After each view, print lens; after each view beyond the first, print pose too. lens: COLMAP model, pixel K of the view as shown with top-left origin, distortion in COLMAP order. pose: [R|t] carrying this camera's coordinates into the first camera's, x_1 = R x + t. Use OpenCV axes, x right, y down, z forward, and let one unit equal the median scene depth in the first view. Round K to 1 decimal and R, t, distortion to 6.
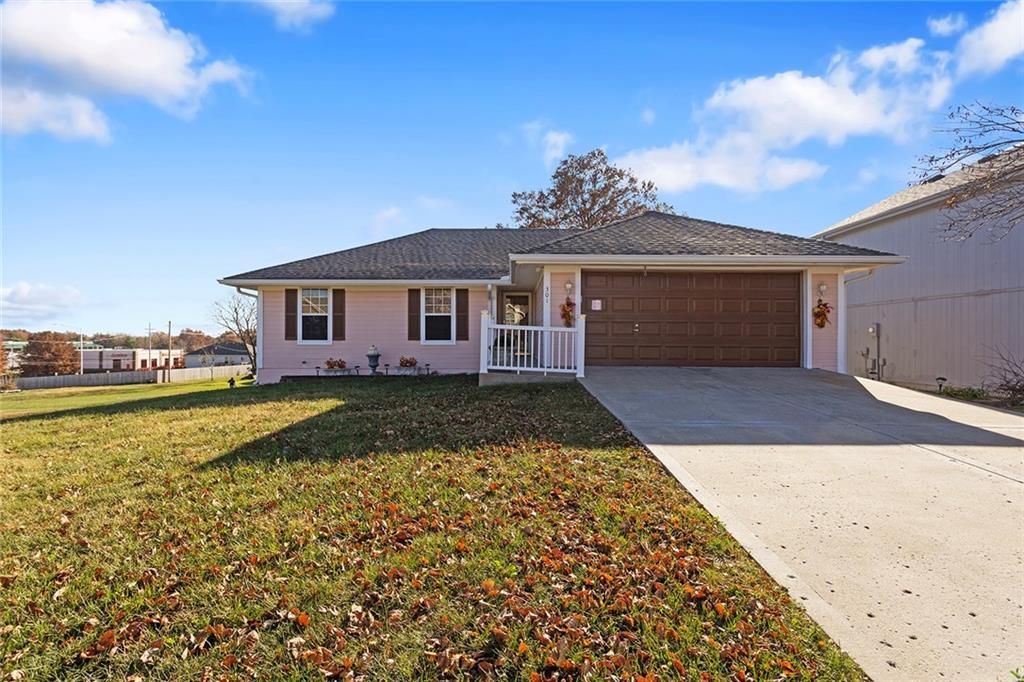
lens RADIAL K [[492.3, 0, 517.1], [0, 492.3, 338.4], [0, 0, 1]] dist [-0.000706, 0.004282]
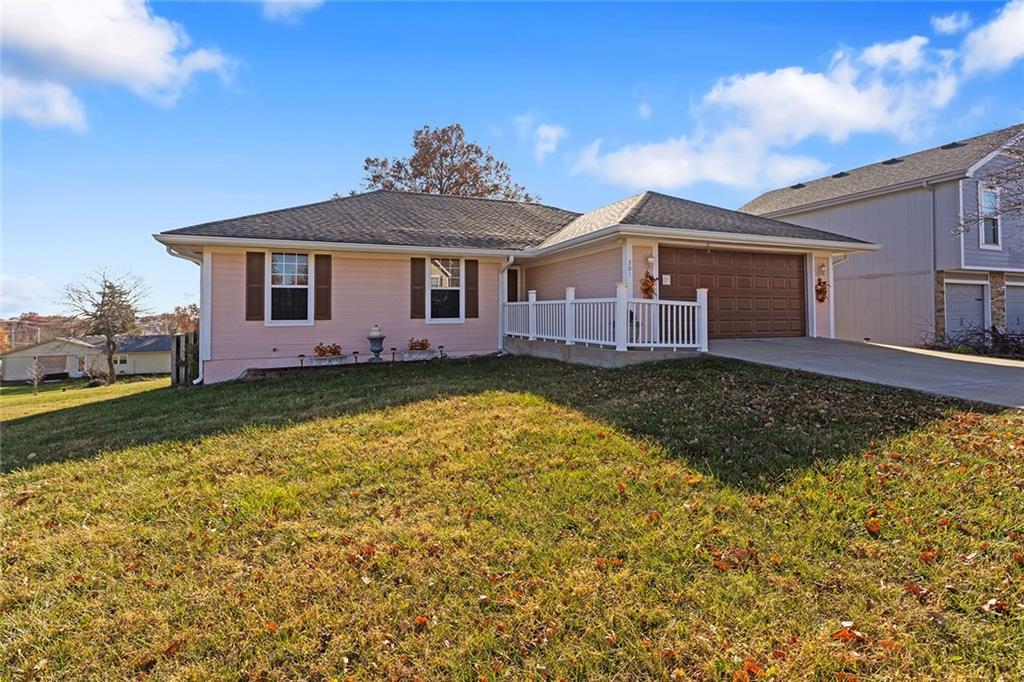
lens RADIAL K [[492.3, 0, 527.2], [0, 492.3, 318.9], [0, 0, 1]] dist [-0.000706, 0.004282]
pose [[0.915058, -0.014330, 0.403069, -0.383530], [0.012395, 0.999896, 0.007410, 0.000347], [-0.403133, -0.001784, 0.915140, 0.152626]]
